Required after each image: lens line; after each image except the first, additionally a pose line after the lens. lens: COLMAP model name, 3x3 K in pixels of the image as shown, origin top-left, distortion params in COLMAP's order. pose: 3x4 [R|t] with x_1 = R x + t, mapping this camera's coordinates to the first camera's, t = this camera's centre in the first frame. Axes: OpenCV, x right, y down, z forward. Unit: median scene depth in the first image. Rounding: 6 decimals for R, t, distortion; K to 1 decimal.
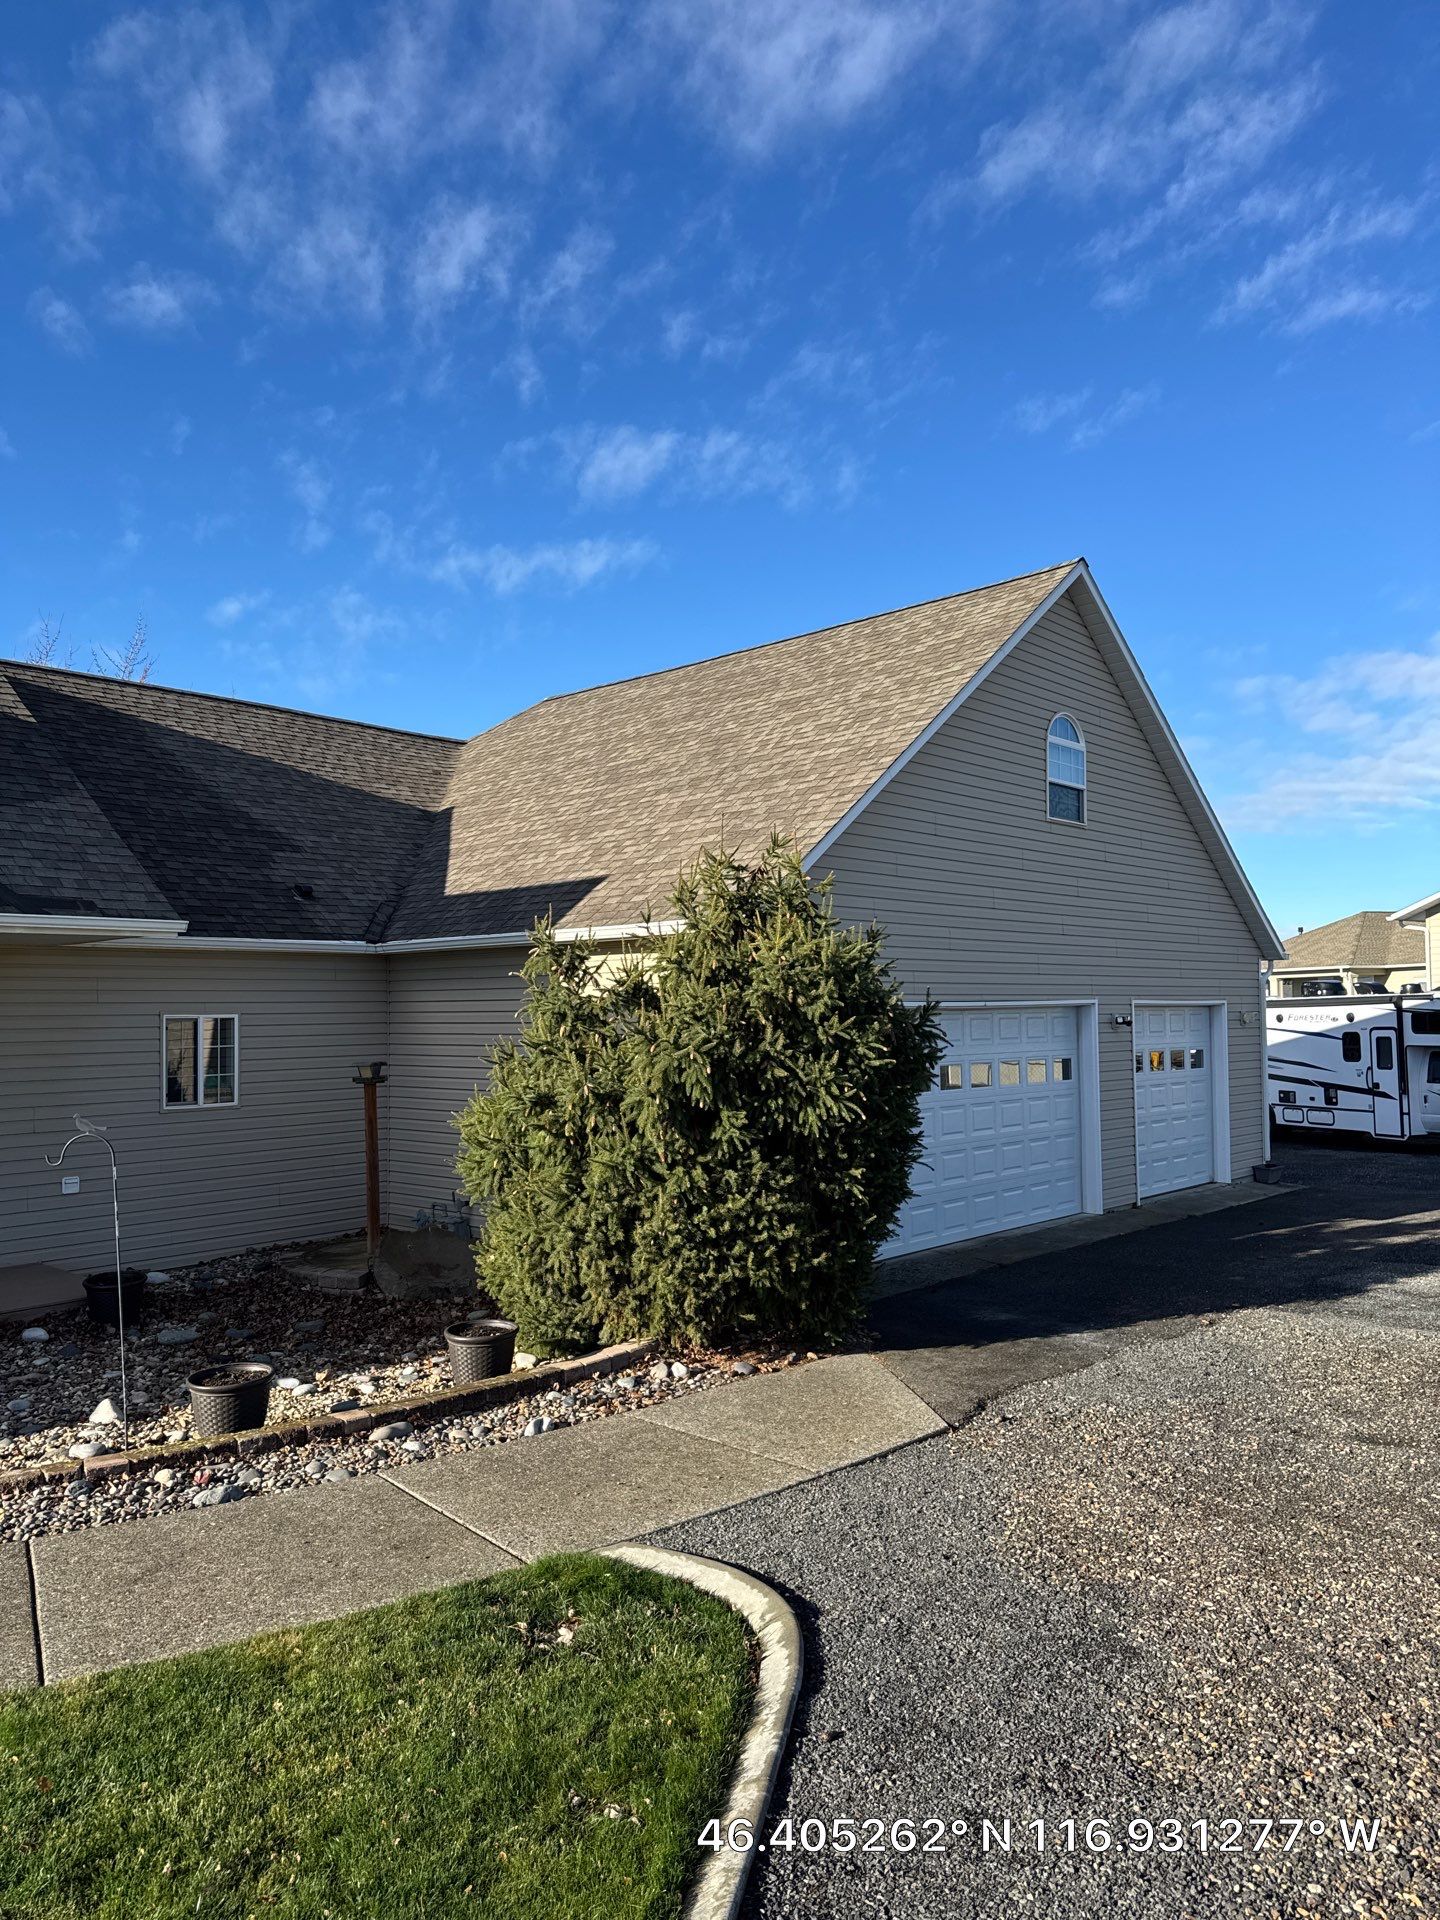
lens RADIAL K [[1350.8, 0, 722.3], [0, 1350.8, 967.4], [0, 0, 1]] dist [0.083733, -0.109426]
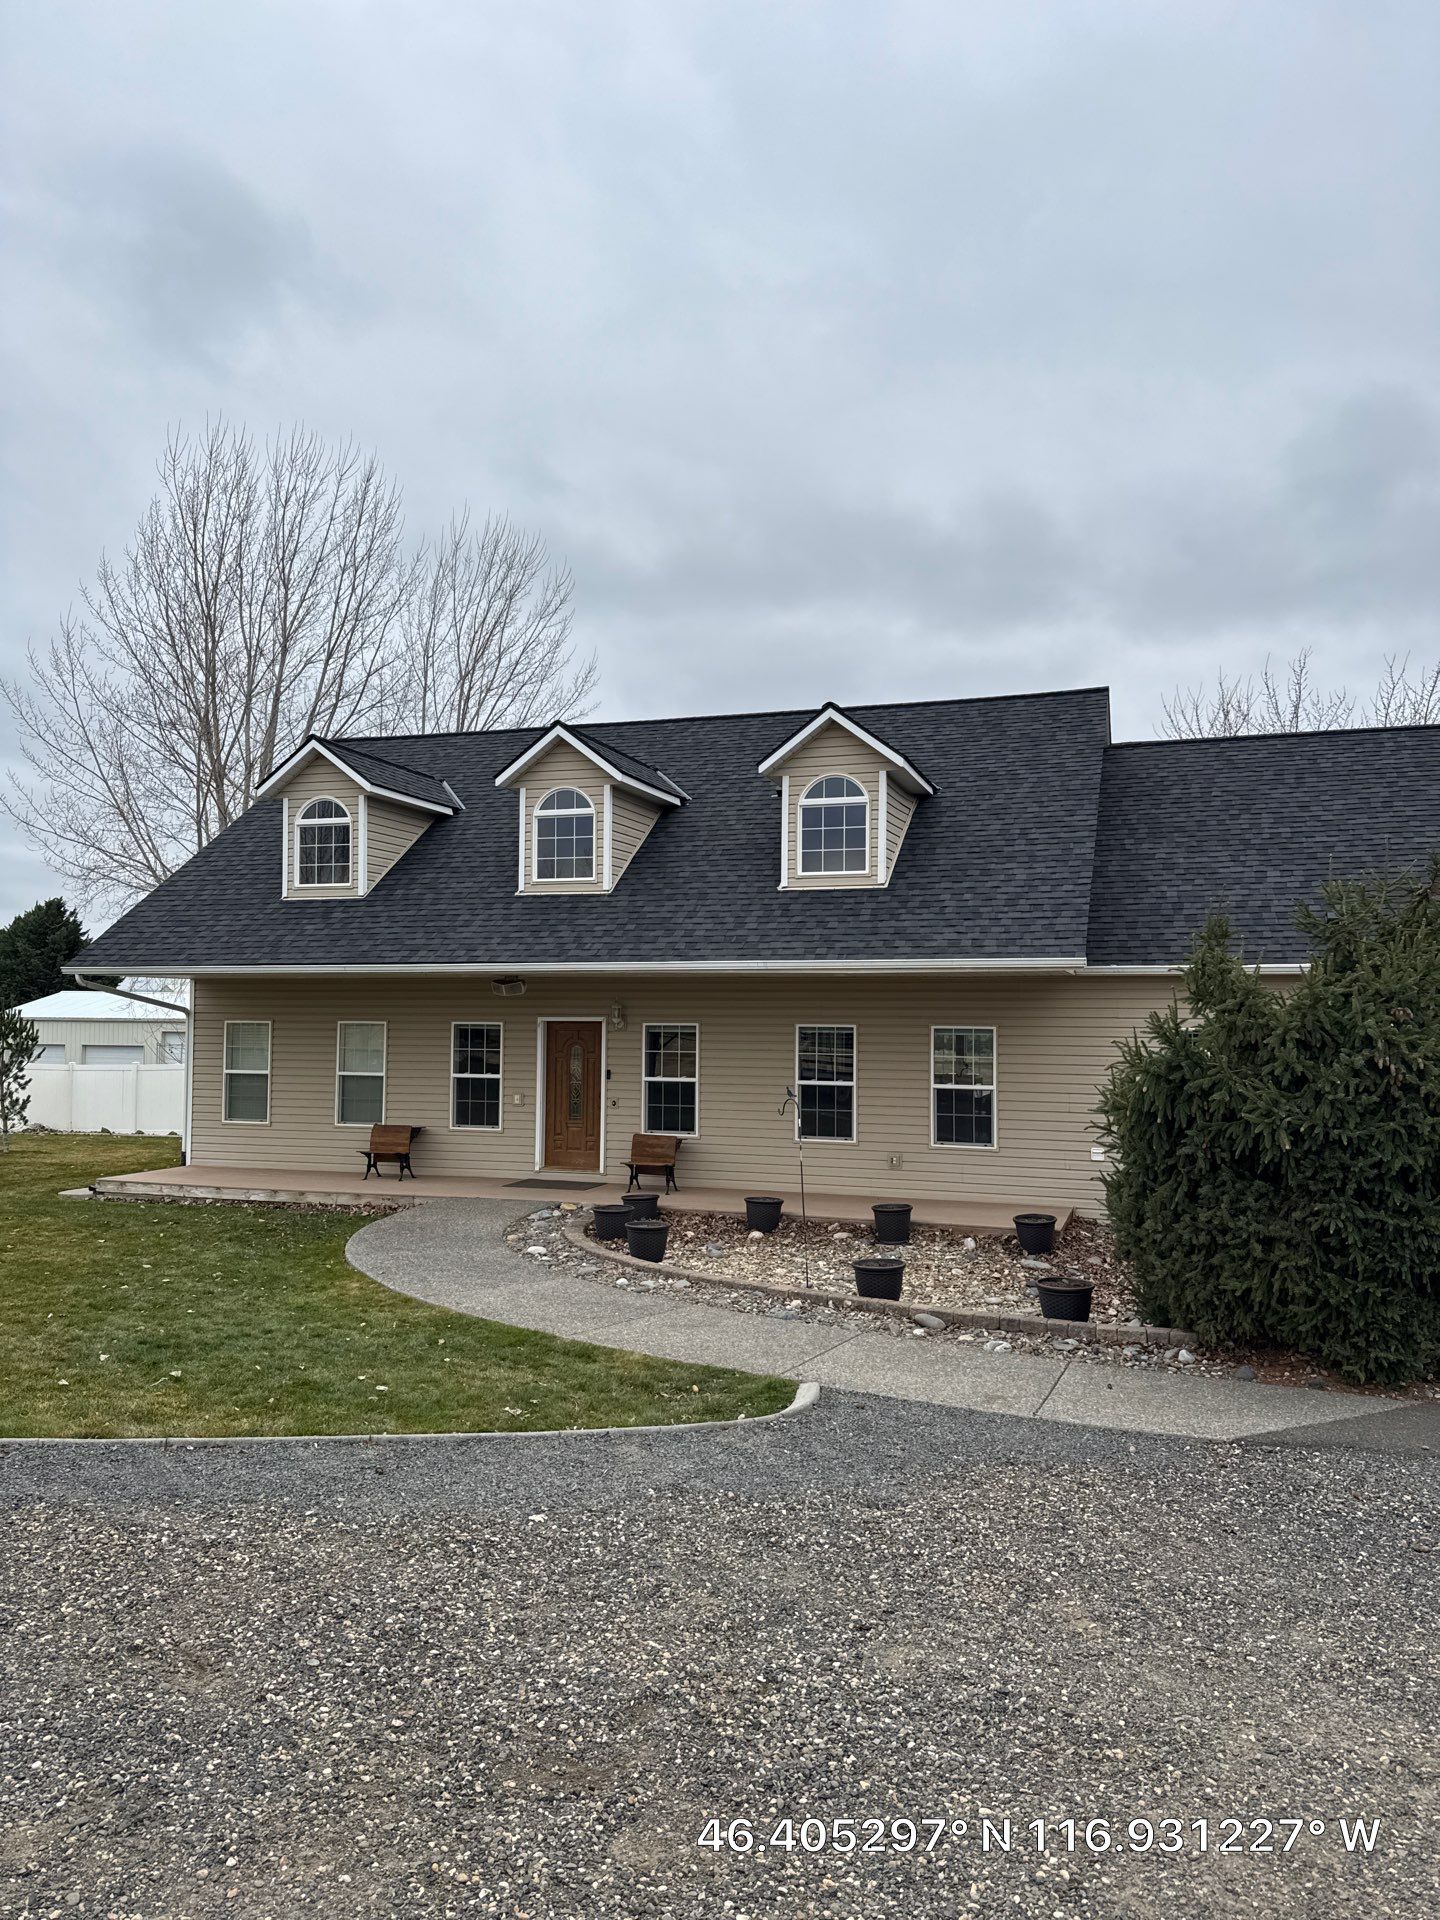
lens RADIAL K [[1350.8, 0, 722.3], [0, 1350.8, 967.4], [0, 0, 1]] dist [0.083733, -0.109426]
pose [[0.407286, -0.018390, -0.913116, 0.617047], [0.018774, 0.999755, -0.011761, -0.014440], [0.913108, -0.012353, 0.407531, 0.138126]]
